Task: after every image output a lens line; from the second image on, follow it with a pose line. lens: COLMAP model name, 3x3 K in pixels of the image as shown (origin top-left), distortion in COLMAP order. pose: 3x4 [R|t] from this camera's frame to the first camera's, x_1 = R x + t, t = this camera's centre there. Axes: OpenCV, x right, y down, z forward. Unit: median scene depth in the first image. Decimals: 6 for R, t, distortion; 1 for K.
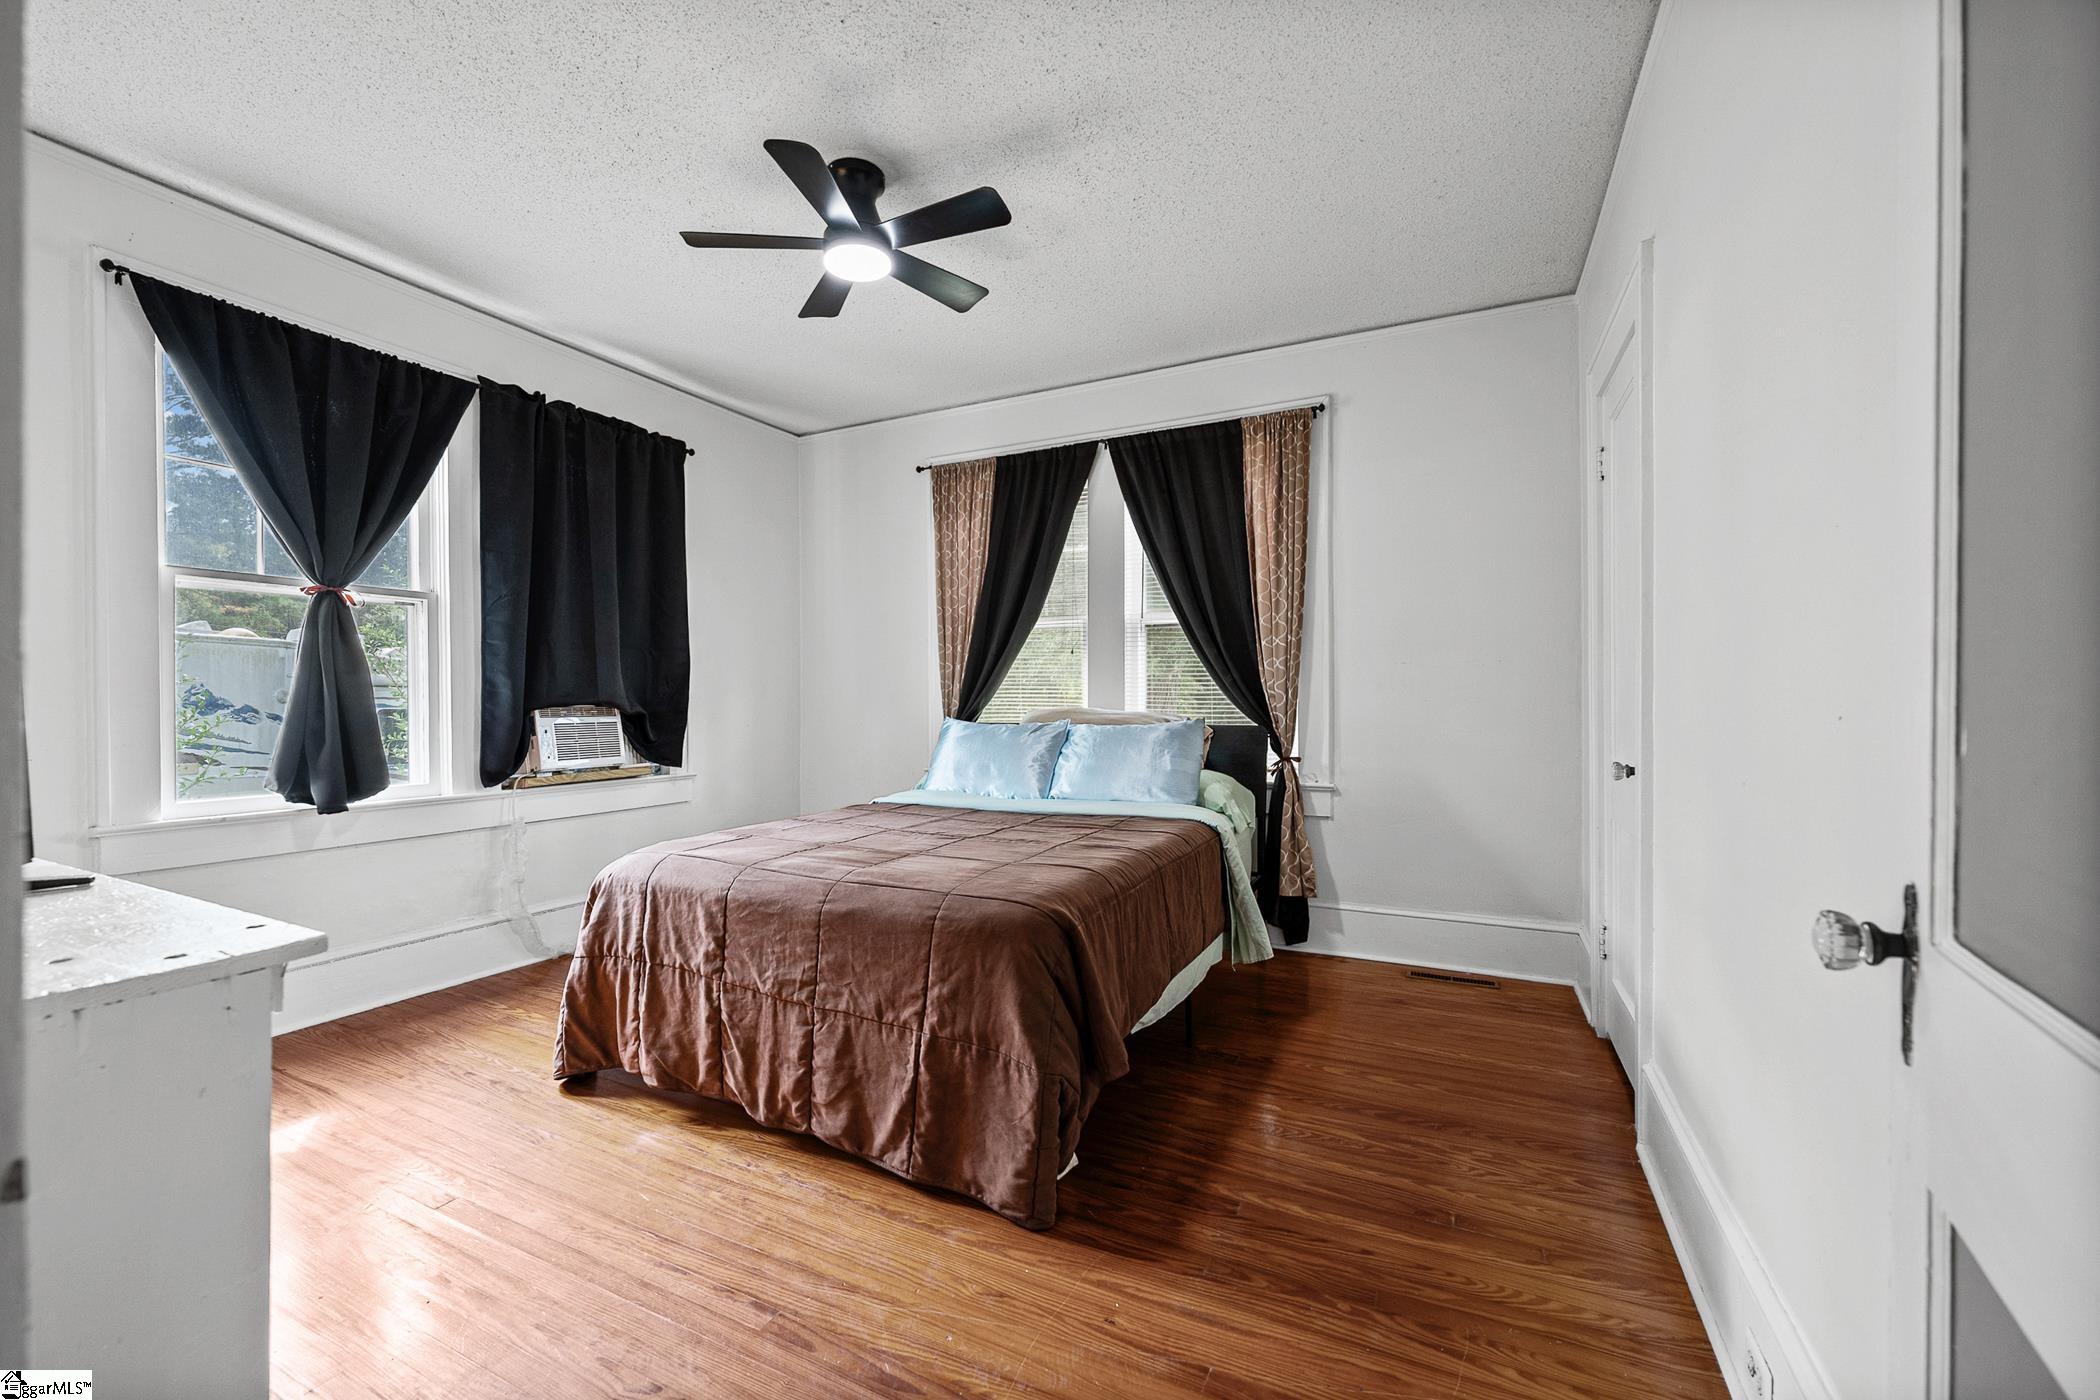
lens RADIAL K [[845.1, 0, 1039.8], [0, 845.1, 700.5], [0, 0, 1]] dist [-0.002980, -0.000124]
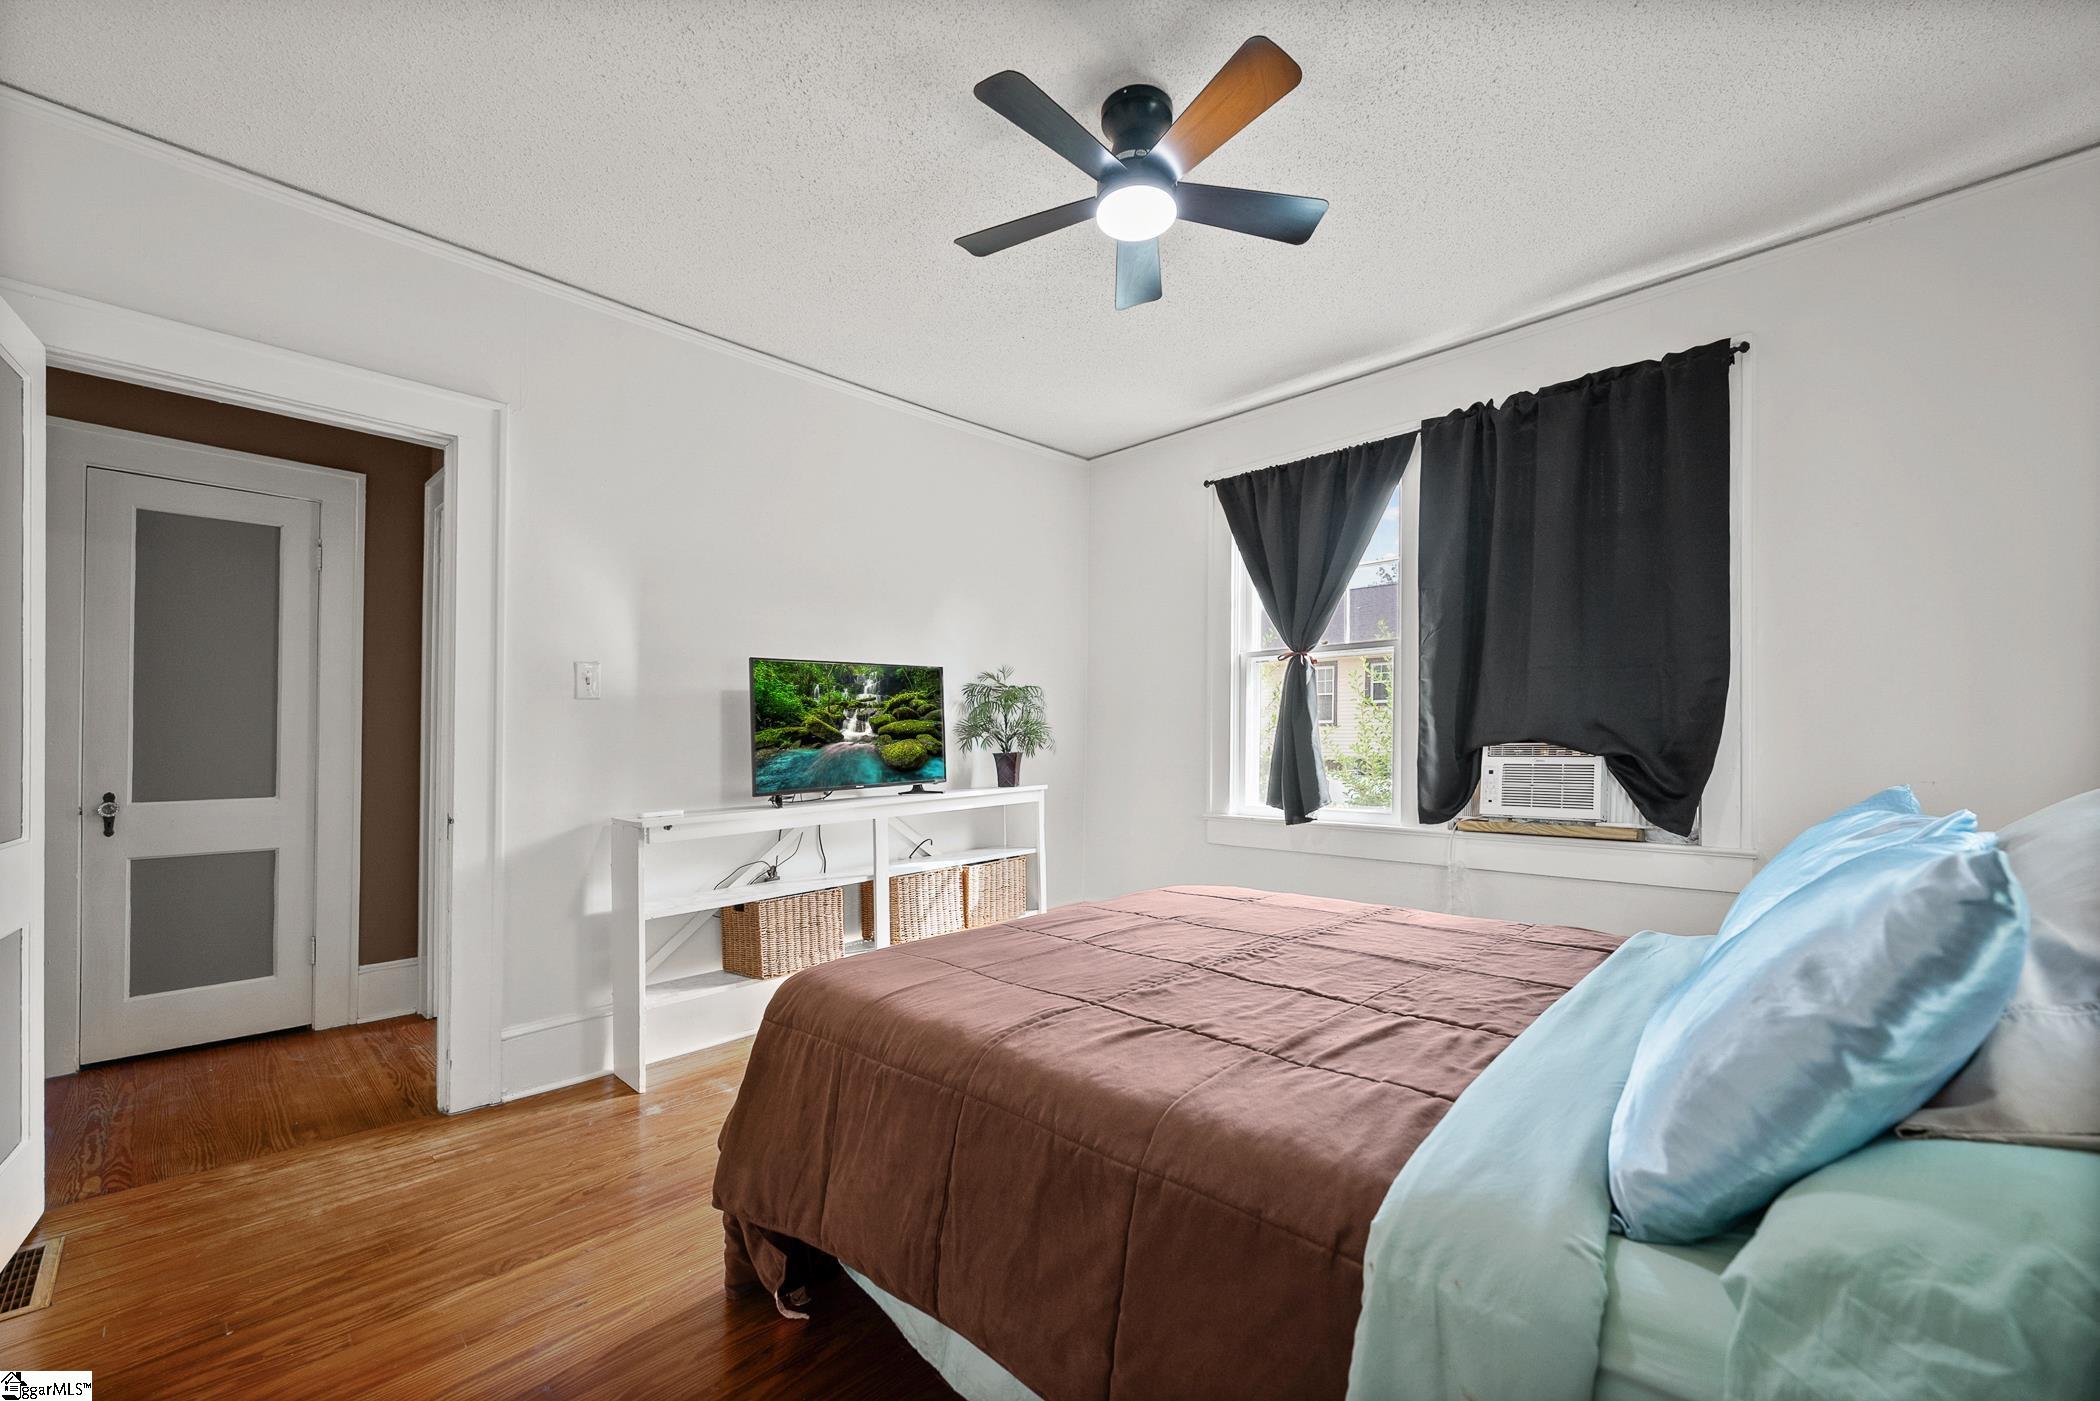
lens RADIAL K [[829.4, 0, 1038.8], [0, 829.4, 714.1], [0, 0, 1]] dist [-0.000791, -0.000005]
pose [[-0.308783, -0.028517, -0.950705, 0.403288], [-0.001377, 0.999563, -0.029535, 0.002310], [0.951131, -0.007811, -0.308688, 0.811824]]
